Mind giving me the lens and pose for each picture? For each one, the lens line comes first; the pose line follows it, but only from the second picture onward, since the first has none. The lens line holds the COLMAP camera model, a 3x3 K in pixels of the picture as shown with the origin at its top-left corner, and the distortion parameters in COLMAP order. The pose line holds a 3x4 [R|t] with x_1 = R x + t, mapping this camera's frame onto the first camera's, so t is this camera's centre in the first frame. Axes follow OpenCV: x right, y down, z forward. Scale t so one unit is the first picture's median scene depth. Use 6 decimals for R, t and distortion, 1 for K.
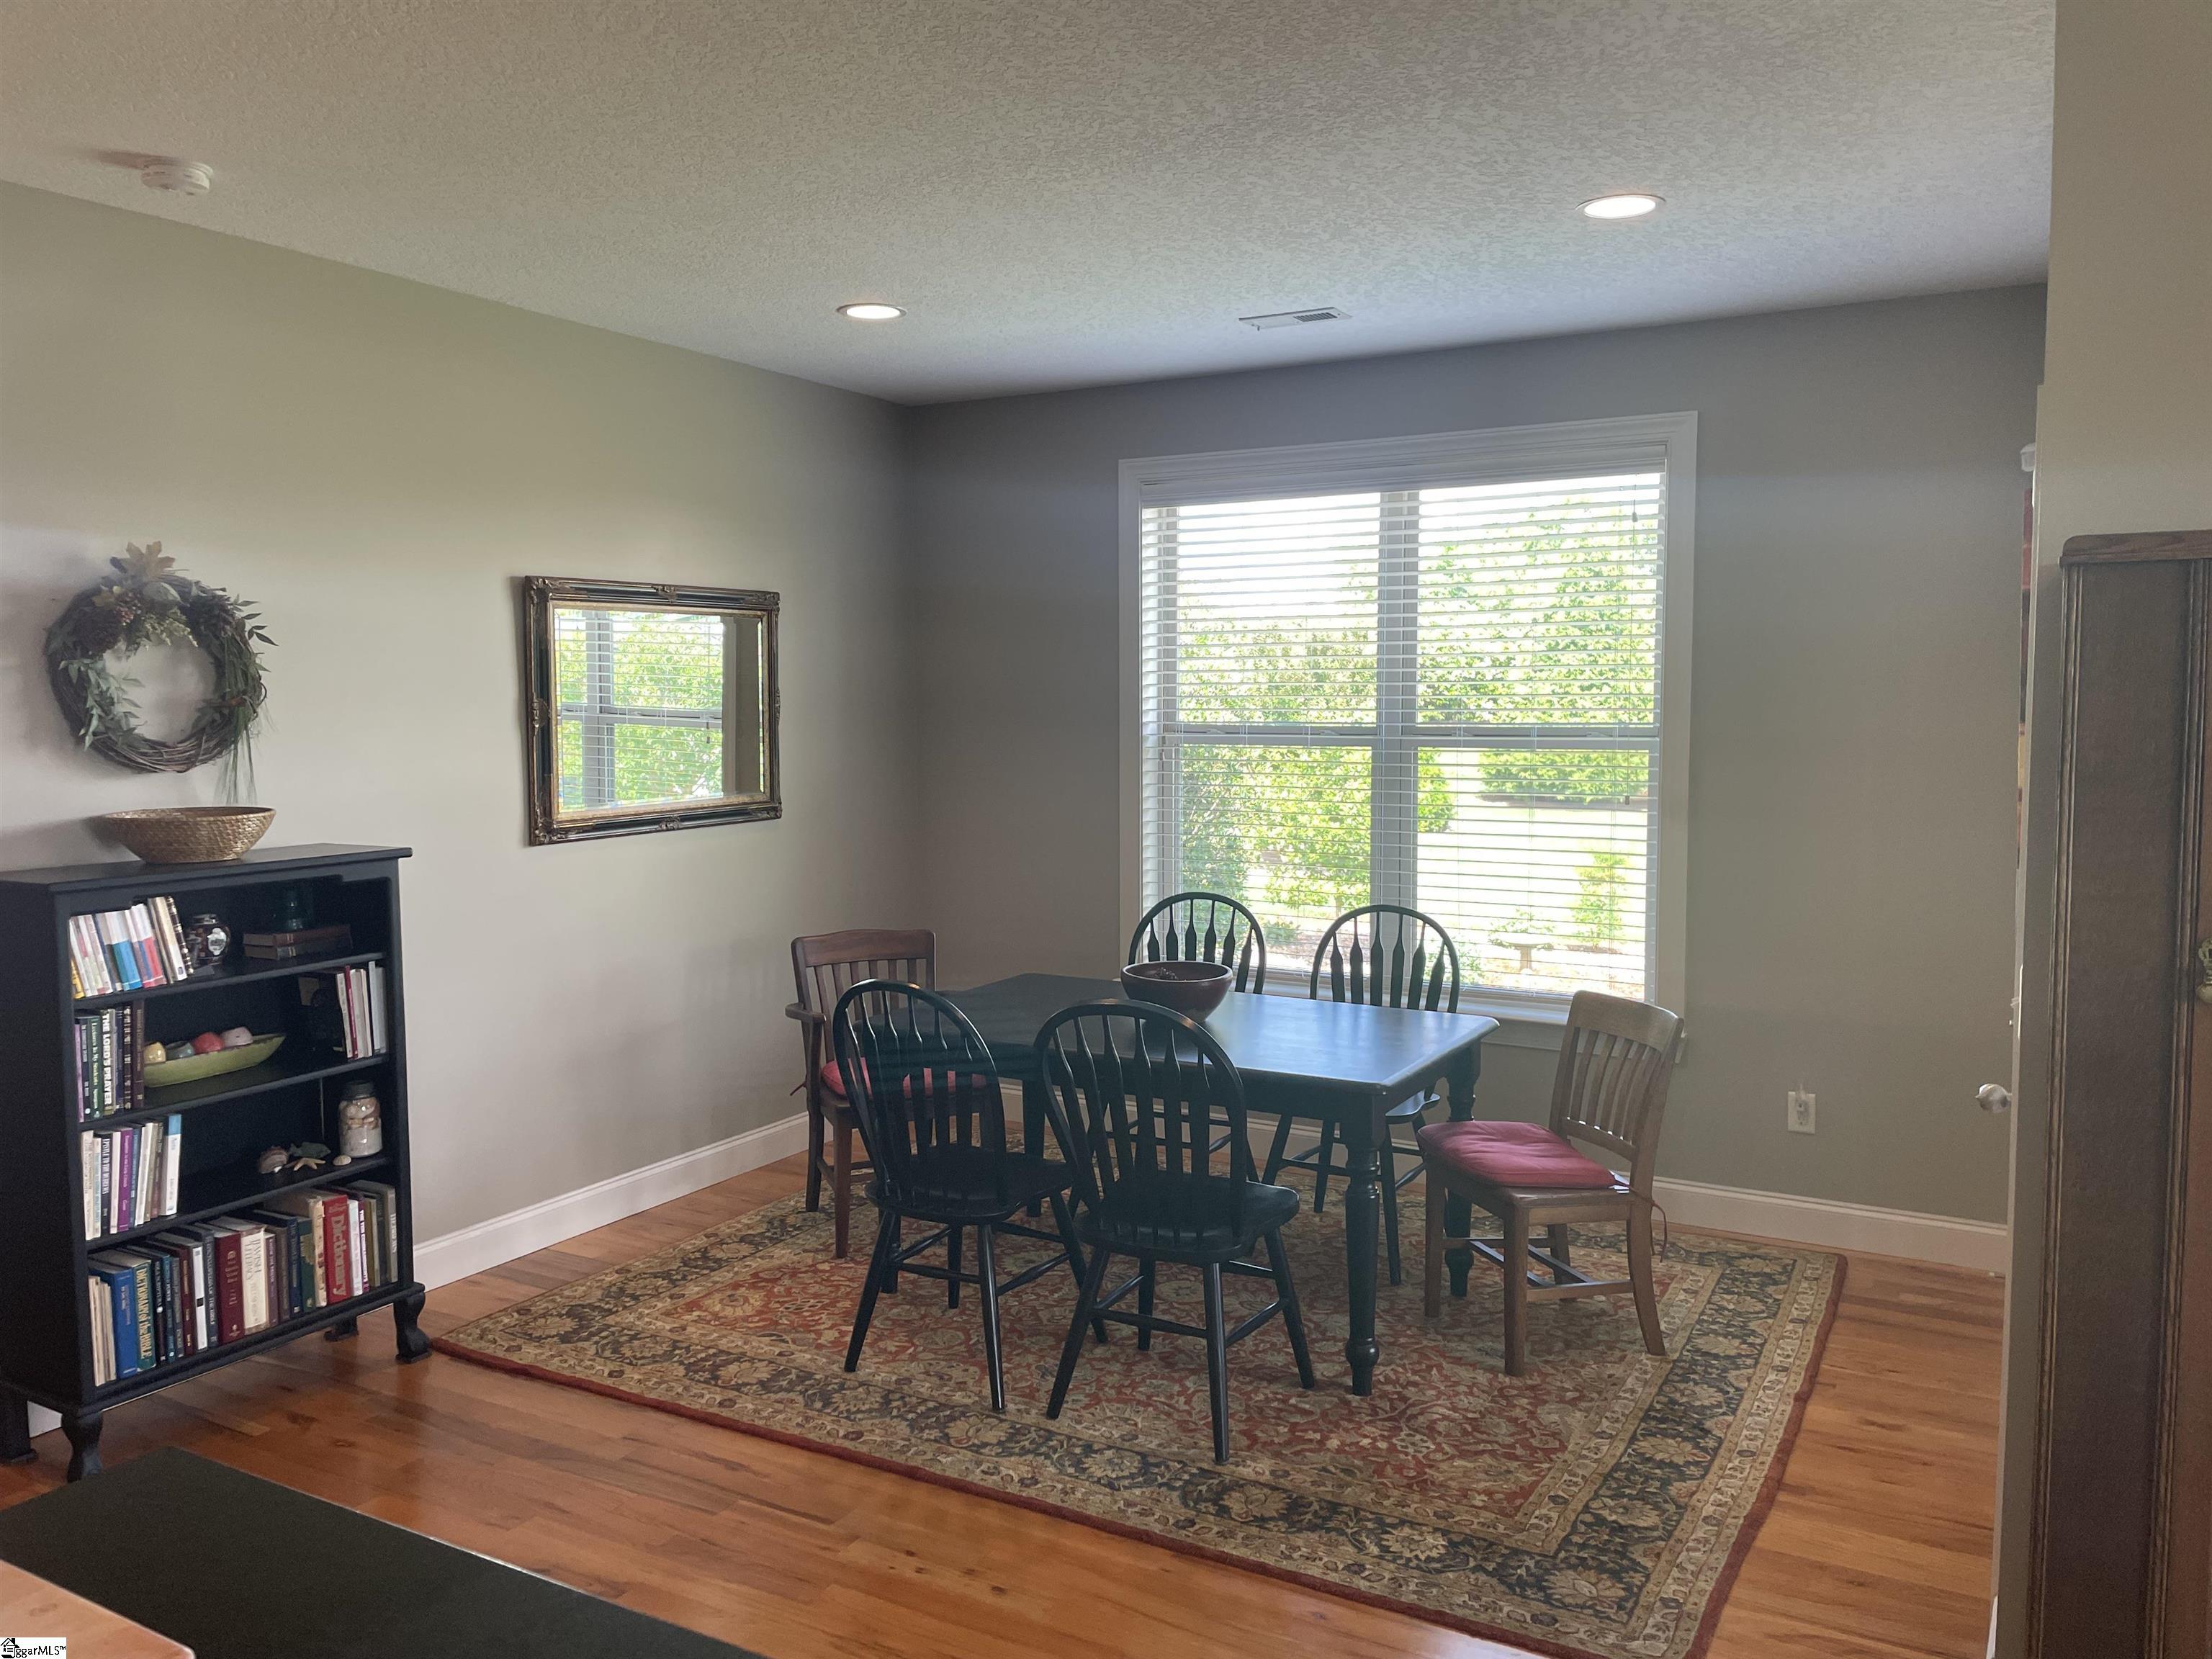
lens RADIAL K [[1705.5, 0, 1105.8], [0, 1705.5, 821.4], [0, 0, 1]] dist [0.077788, -0.083819]
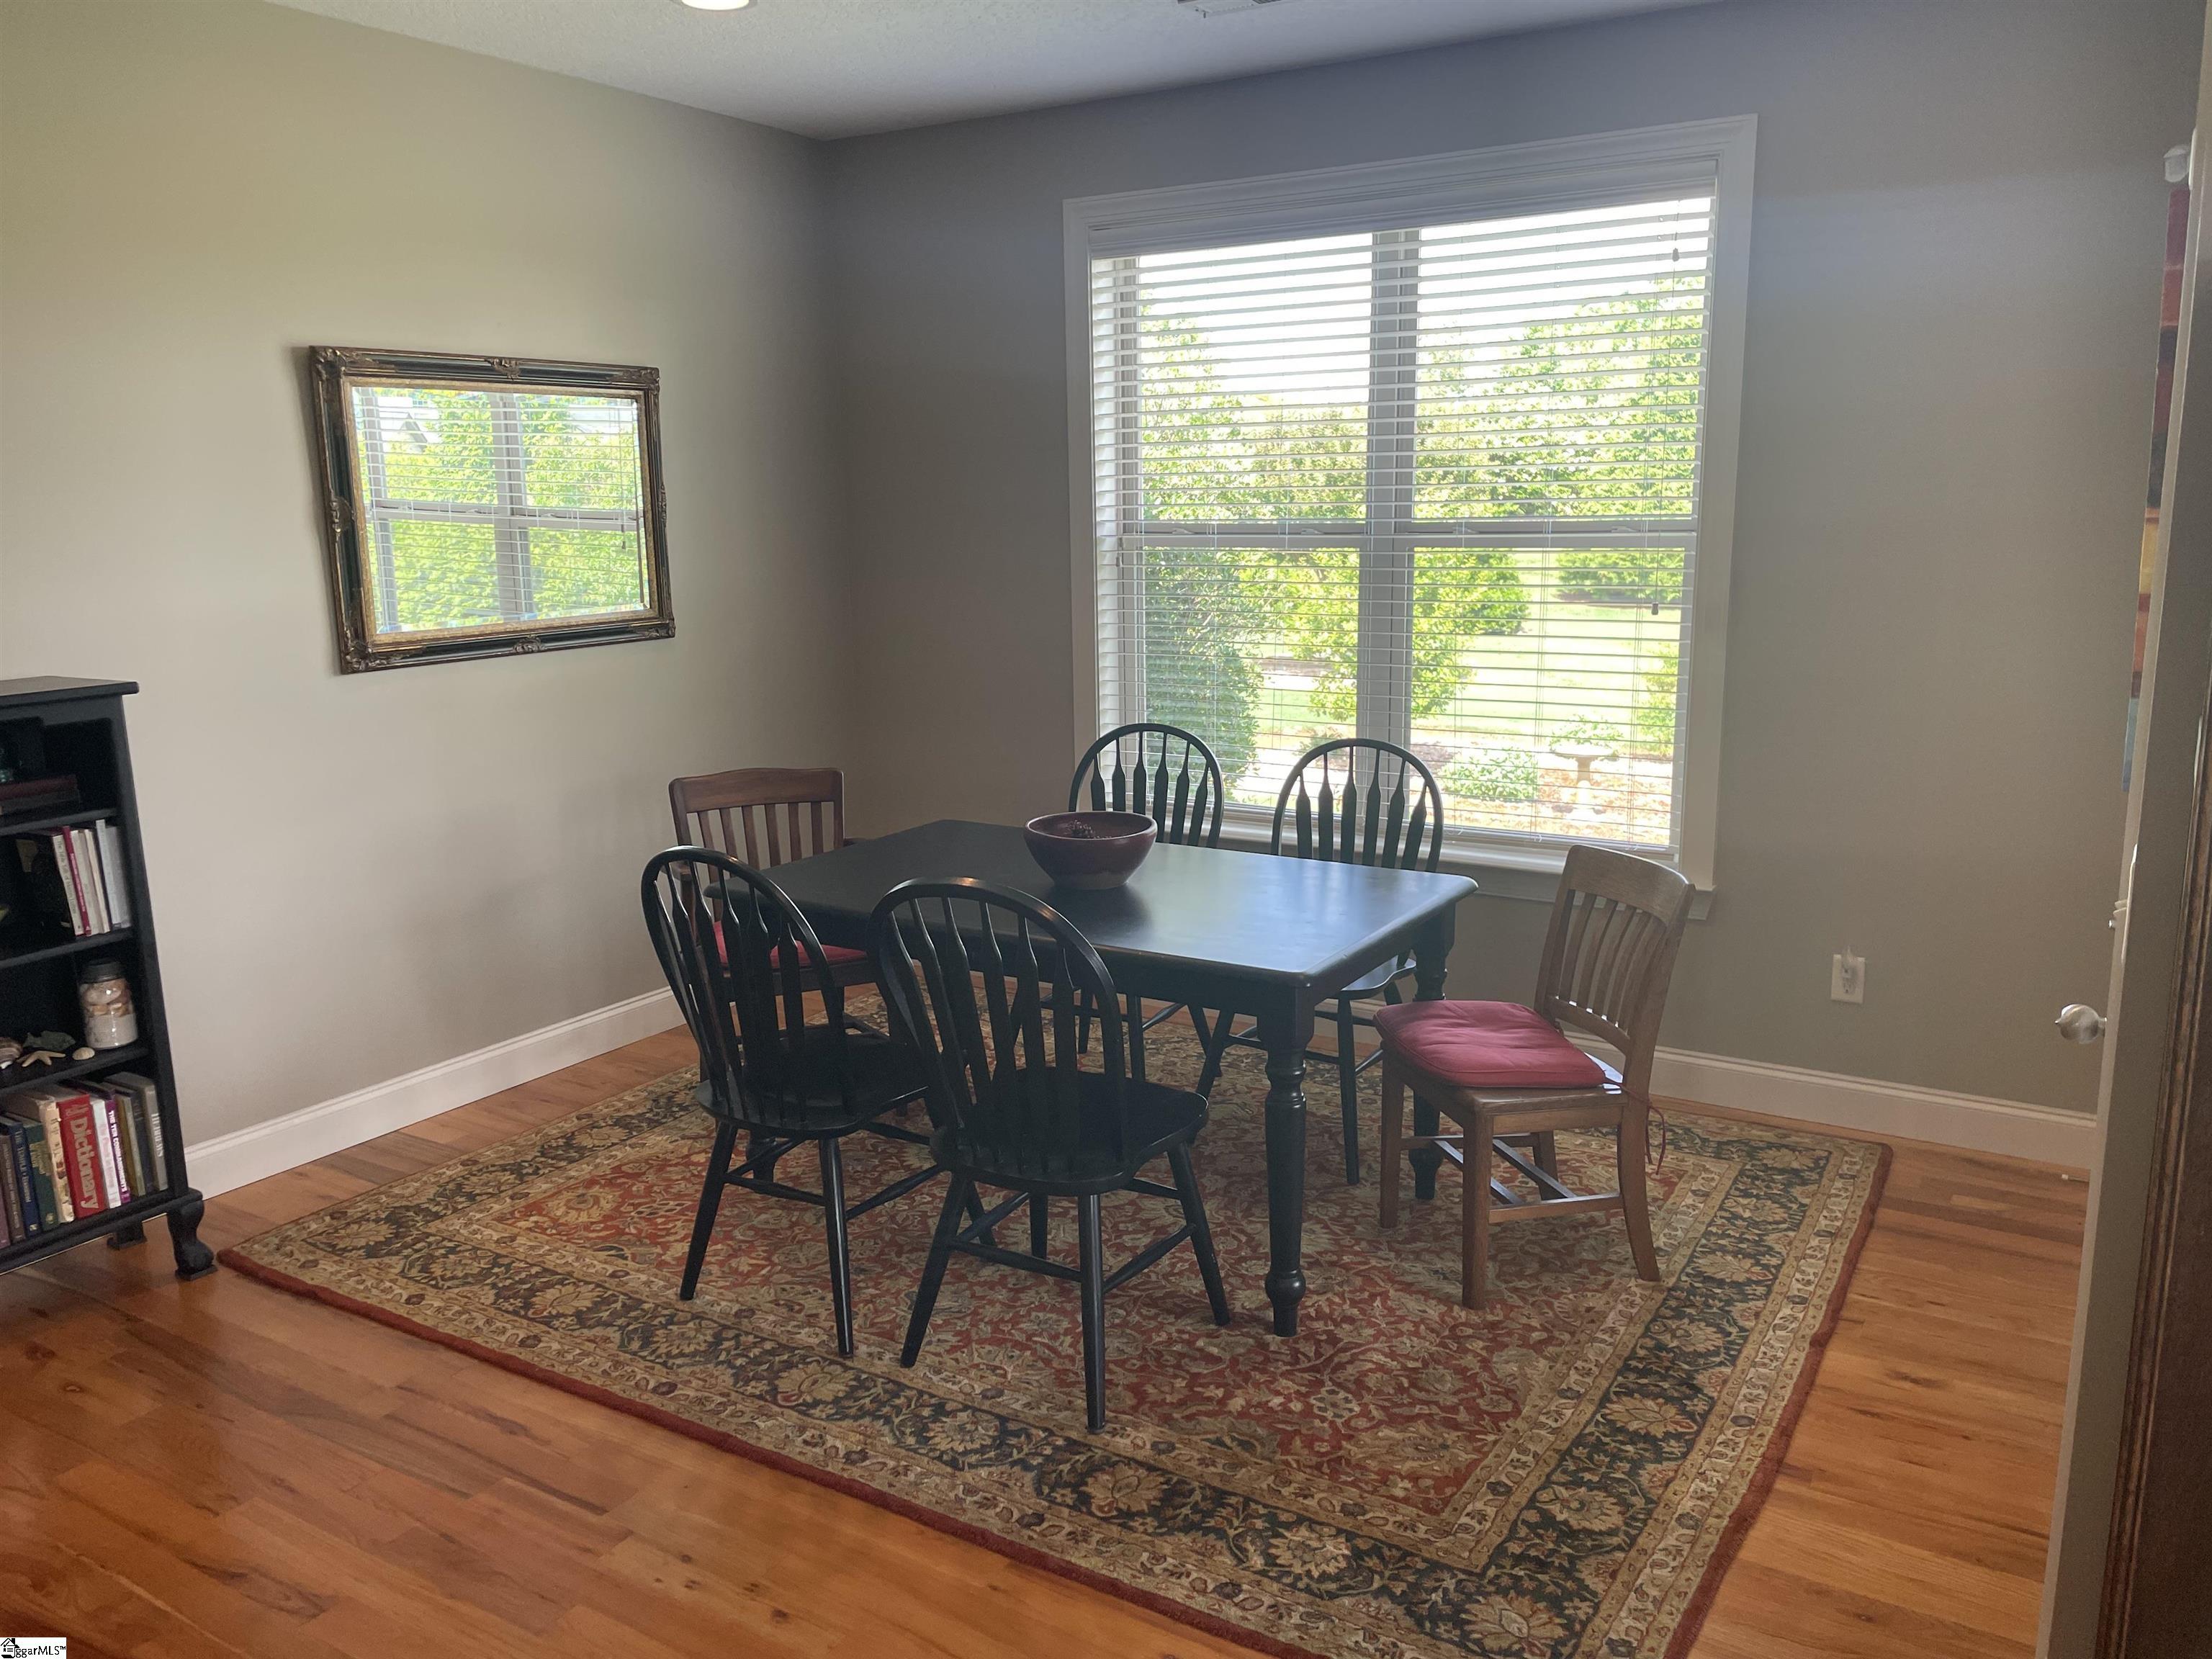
lens RADIAL K [[1705.5, 0, 1114.7], [0, 1705.5, 841.9], [0, 0, 1]] dist [0.077788, -0.083819]
pose [[0.999189, -0.002869, -0.040170, 0.093501], [0.007928, 0.991954, 0.126347, -0.009535], [0.039485, -0.126563, 0.991172, 0.186363]]
